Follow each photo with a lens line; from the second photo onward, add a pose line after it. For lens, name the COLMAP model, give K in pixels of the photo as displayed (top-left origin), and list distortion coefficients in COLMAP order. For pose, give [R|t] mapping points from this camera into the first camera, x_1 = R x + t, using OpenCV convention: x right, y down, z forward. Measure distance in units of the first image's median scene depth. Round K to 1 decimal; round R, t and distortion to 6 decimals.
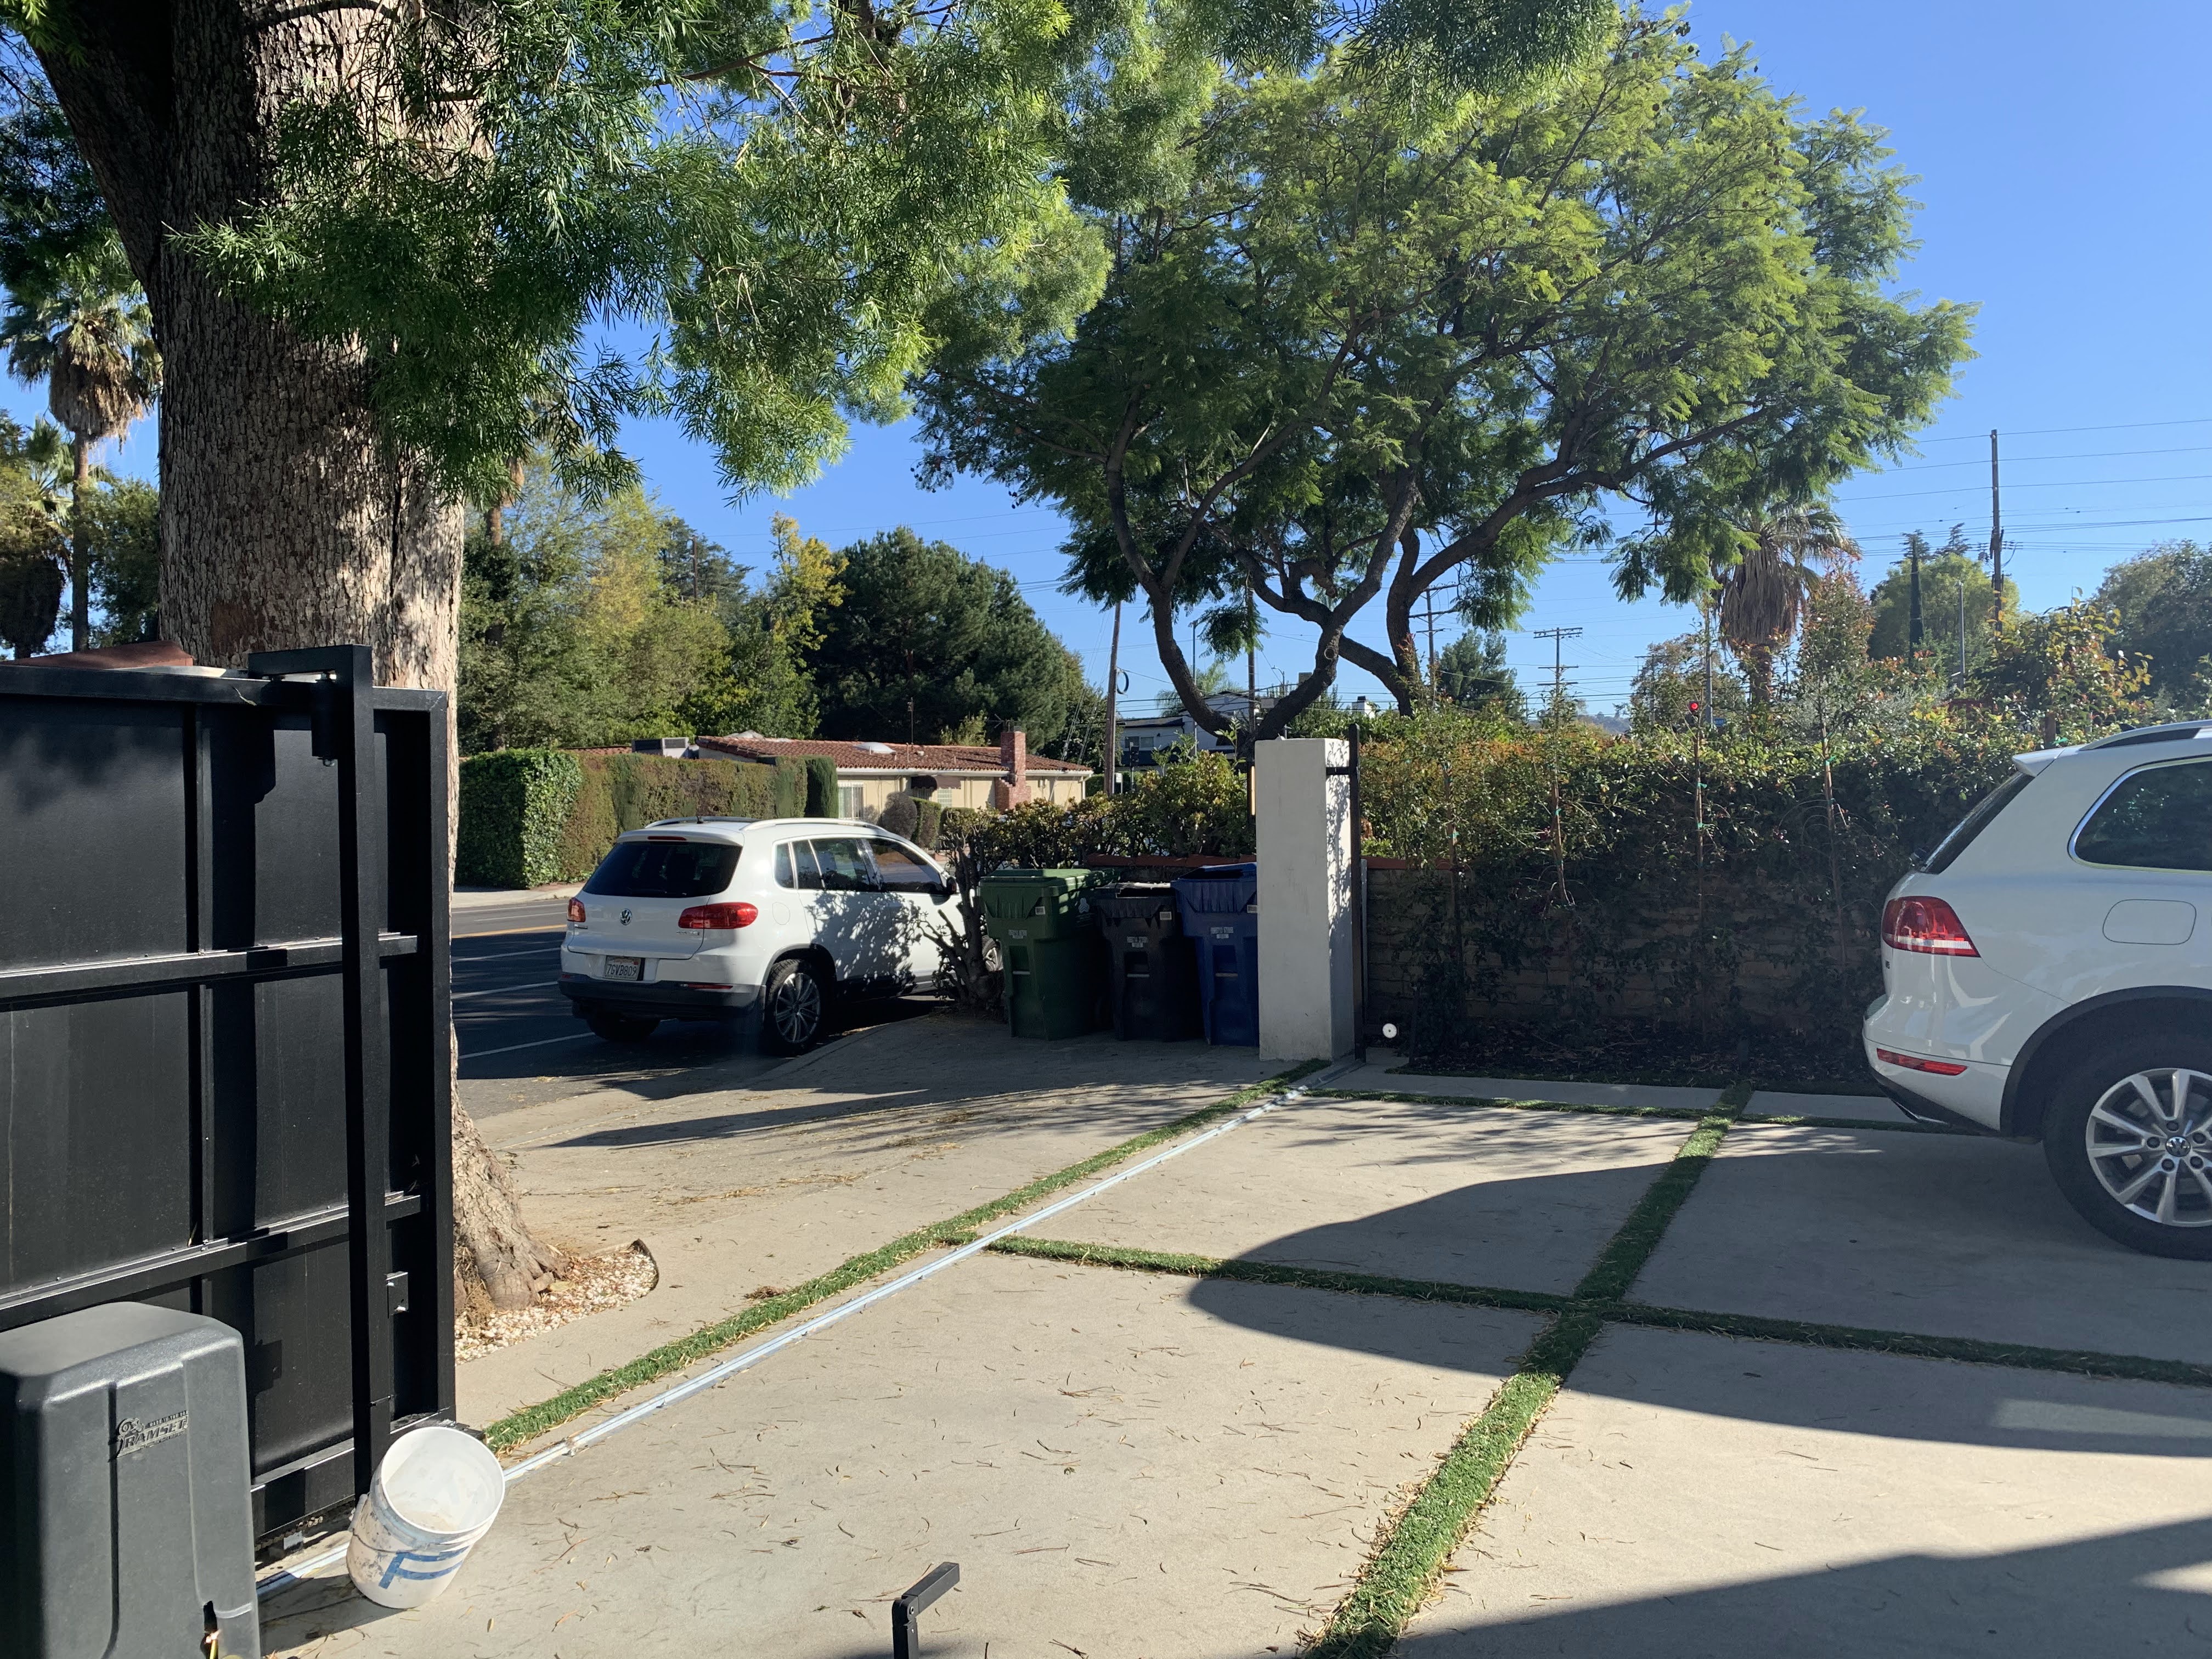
lens RADIAL K [[1697.4, 0, 1106.0], [0, 1697.4, 829.5], [0, 0, 1]] dist [0.069308, -0.059563]
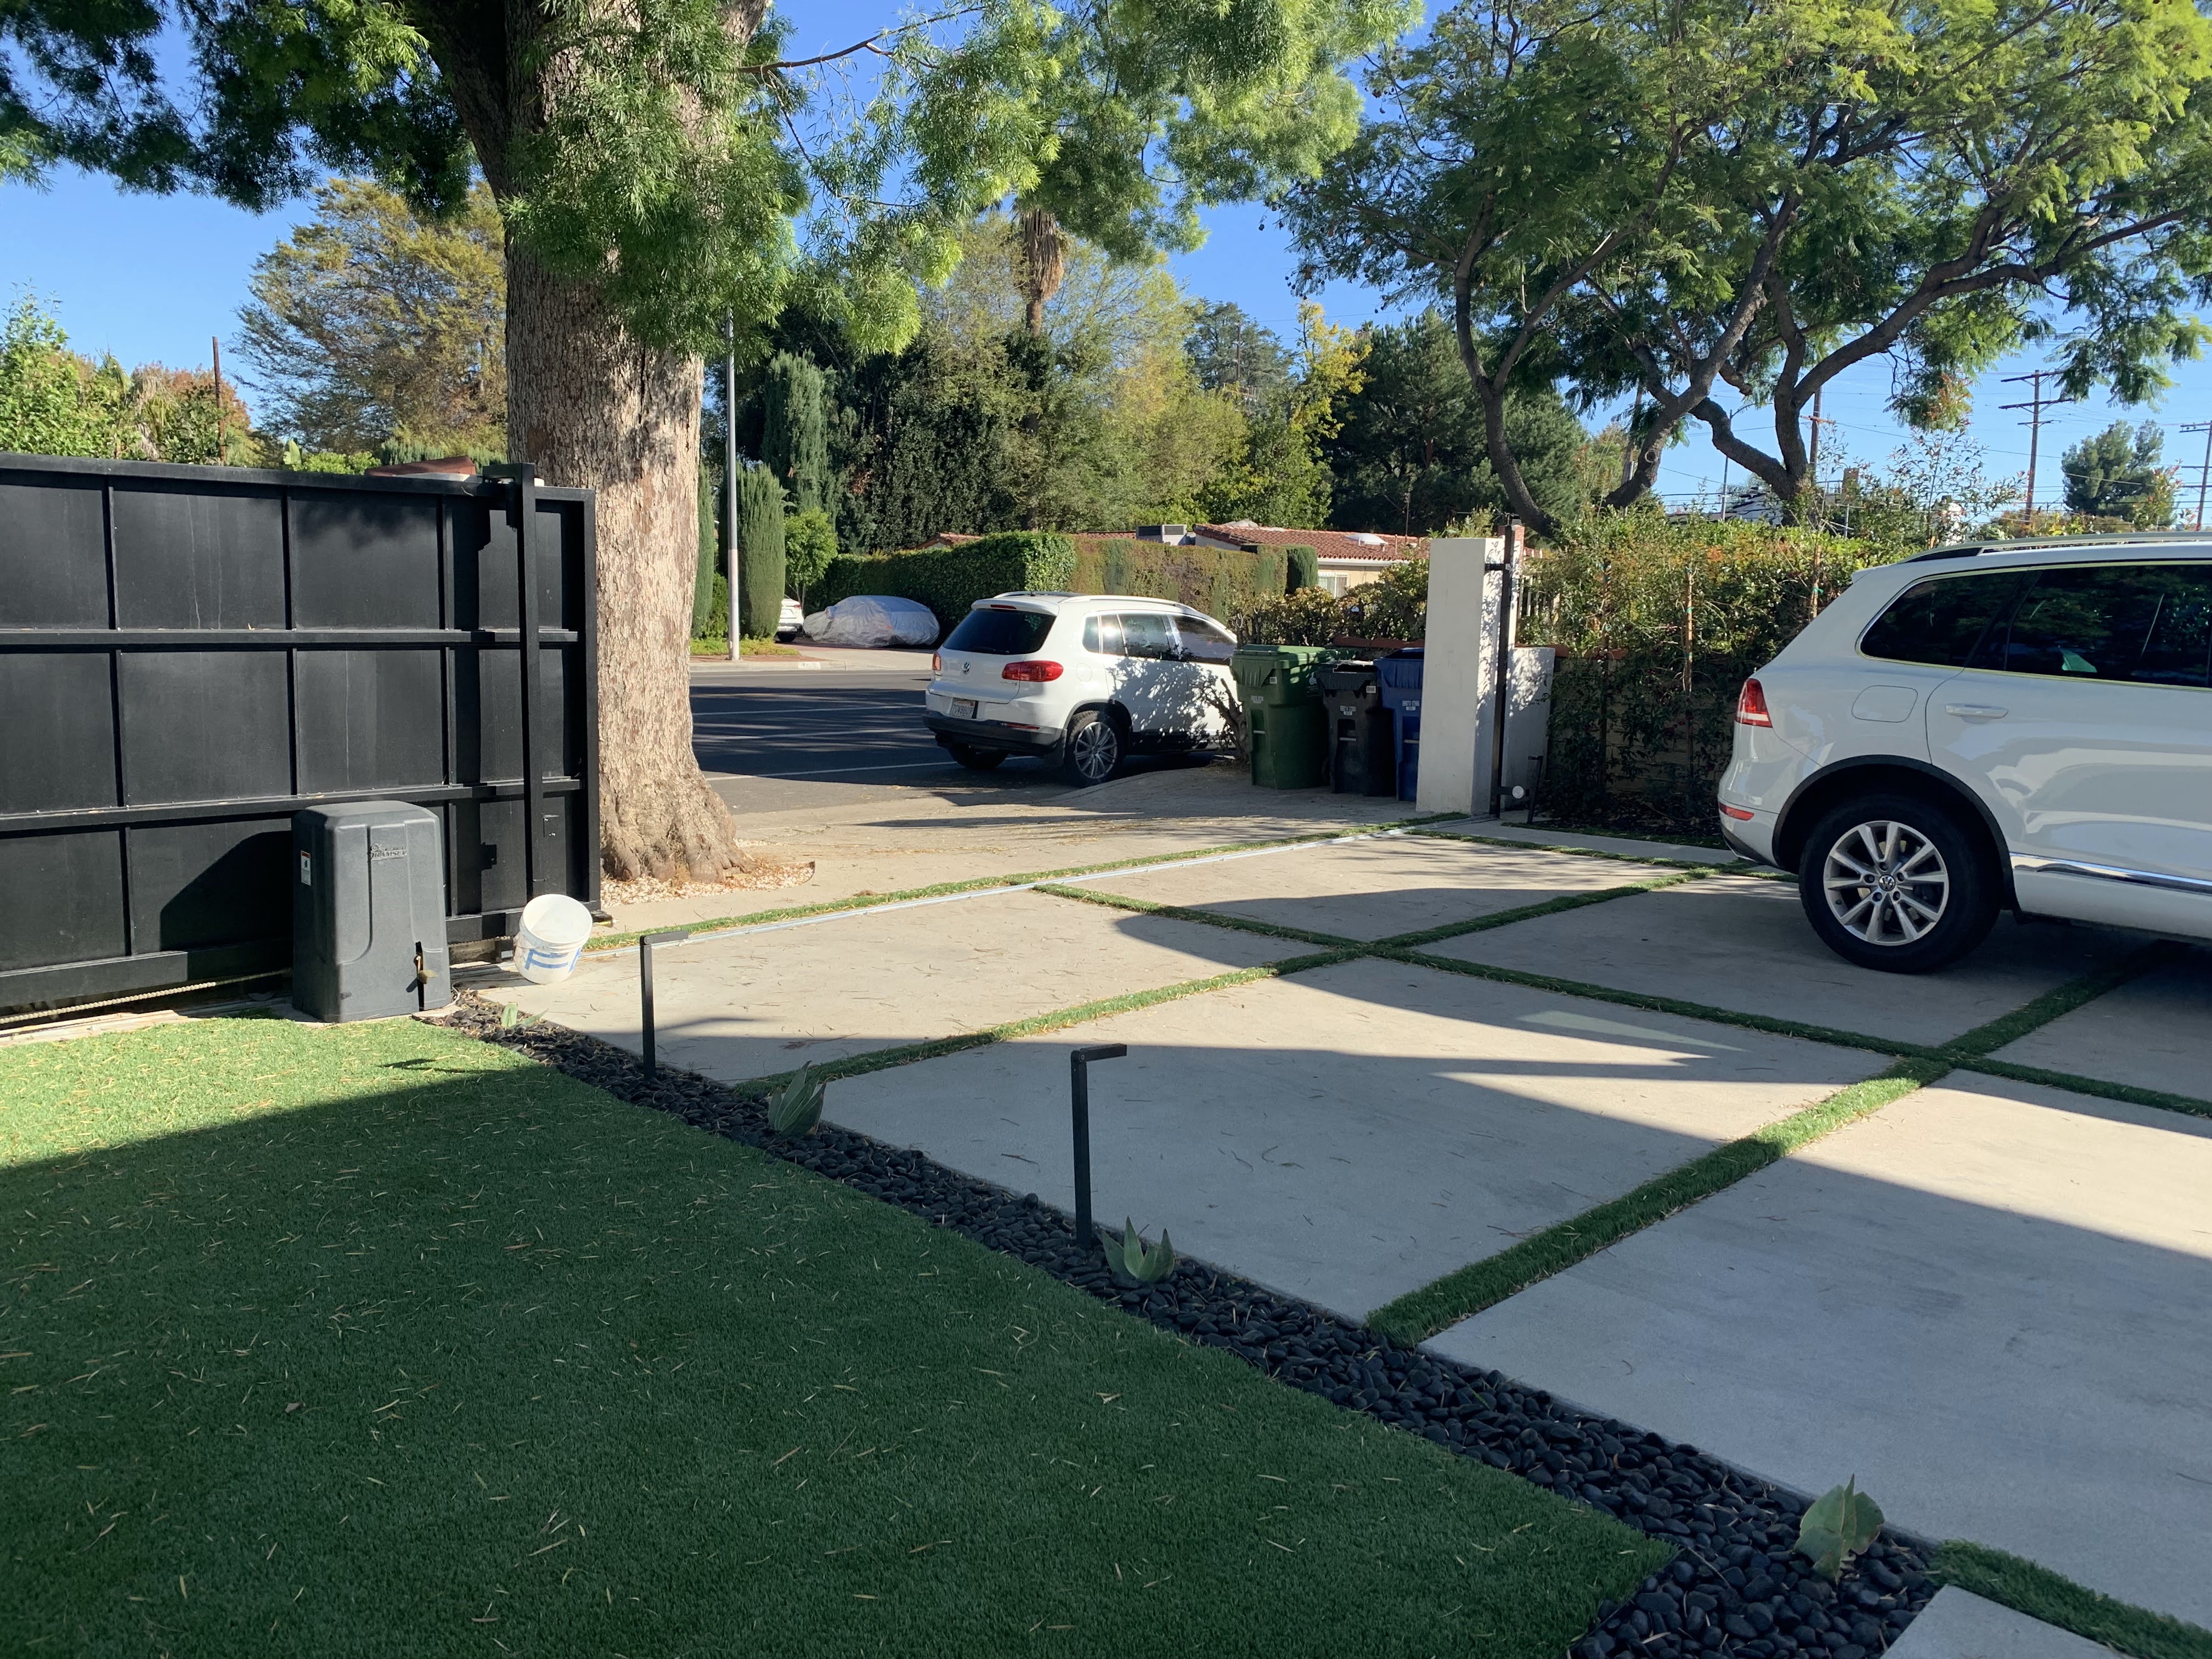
lens RADIAL K [[1657.0, 0, 1106.0], [0, 1657.0, 829.5], [0, 0, 1]] dist [0.164051, -0.290001]
pose [[0.951147, 0.081988, -0.297652, 0.157886], [-0.044322, 0.990369, 0.131166, 0.002995], [0.305539, -0.111566, 0.945621, -0.118568]]
